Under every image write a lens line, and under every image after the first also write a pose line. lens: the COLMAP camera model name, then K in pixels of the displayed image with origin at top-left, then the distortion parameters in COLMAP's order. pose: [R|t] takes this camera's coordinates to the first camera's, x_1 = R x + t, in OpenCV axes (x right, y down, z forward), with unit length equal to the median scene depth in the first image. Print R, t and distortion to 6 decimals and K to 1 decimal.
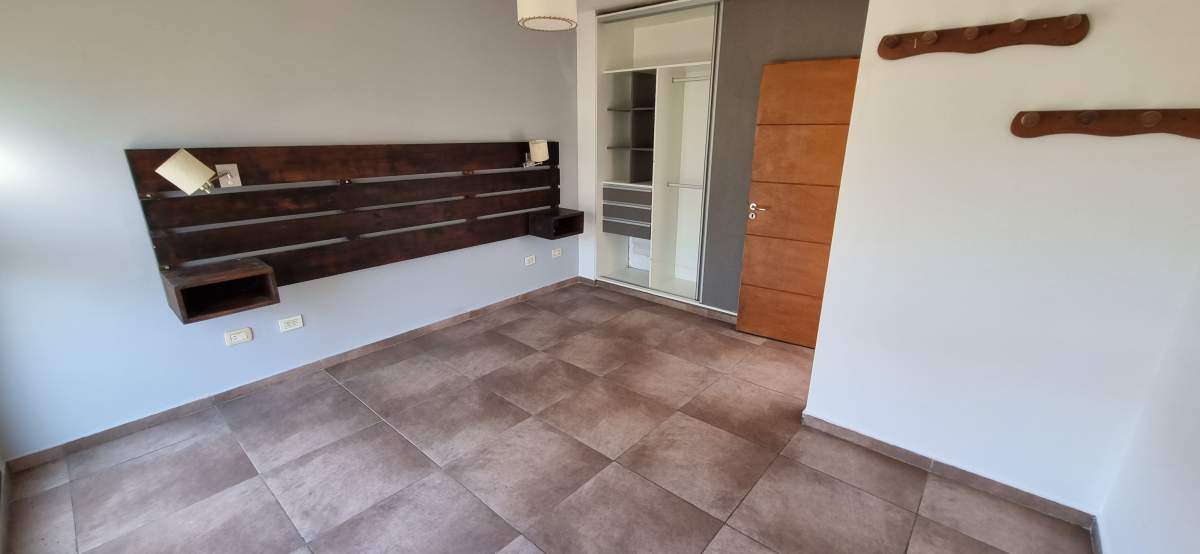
lens RADIAL K [[469.3, 0, 600.4], [0, 469.3, 277.9], [0, 0, 1]] dist [-0.003374, 0.000229]
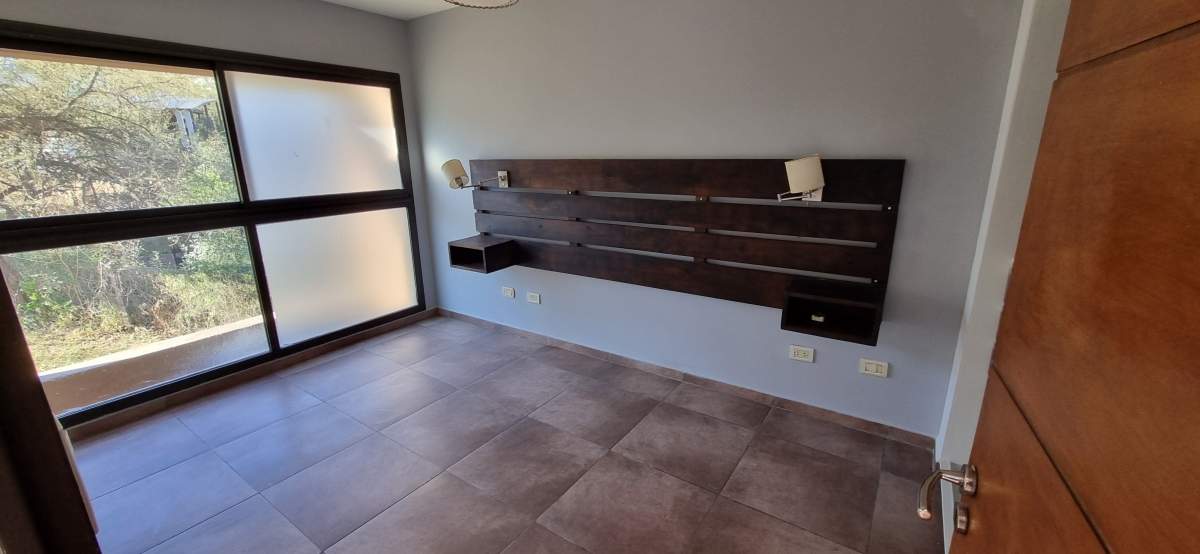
lens RADIAL K [[469.3, 0, 600.9], [0, 469.3, 277.2], [0, 0, 1]] dist [-0.003374, 0.000229]
pose [[0.116458, 0.247748, -0.961800, 0.466086], [-0.290146, 0.934632, 0.205618, -0.219947], [0.949870, 0.255116, 0.180728, 0.761534]]
